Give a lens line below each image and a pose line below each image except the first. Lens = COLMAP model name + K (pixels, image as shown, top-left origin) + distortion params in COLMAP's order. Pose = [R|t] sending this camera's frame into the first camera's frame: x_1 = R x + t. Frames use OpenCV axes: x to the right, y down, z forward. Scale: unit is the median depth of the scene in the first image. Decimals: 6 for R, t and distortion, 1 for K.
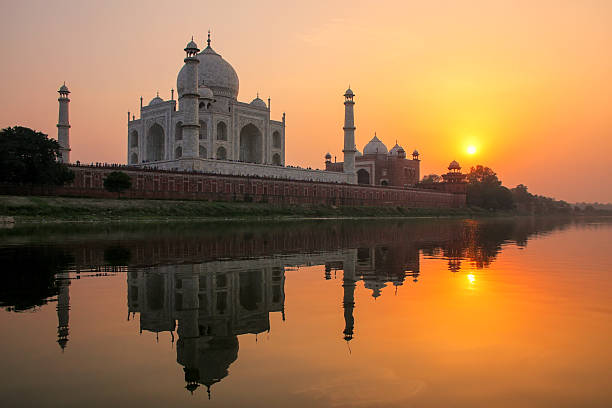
lens RADIAL K [[532.9, 0, 307.4], [0, 532.9, 212.2], [0, 0, 1]] dist [-0.122626, 0.001486]
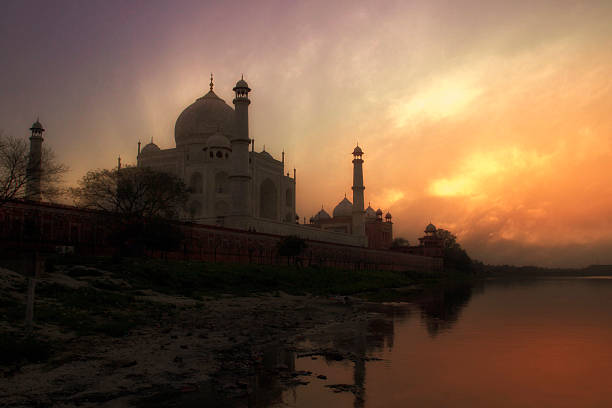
lens RADIAL K [[532.9, 0, 307.4], [0, 532.9, 212.2], [0, 0, 1]] dist [-0.122626, 0.001486]
pose [[0.975870, 0.026822, 0.216697, -0.225700], [-0.001761, 0.993361, -0.115023, -0.006856], [-0.218344, 0.111865, 0.969439, 0.116882]]
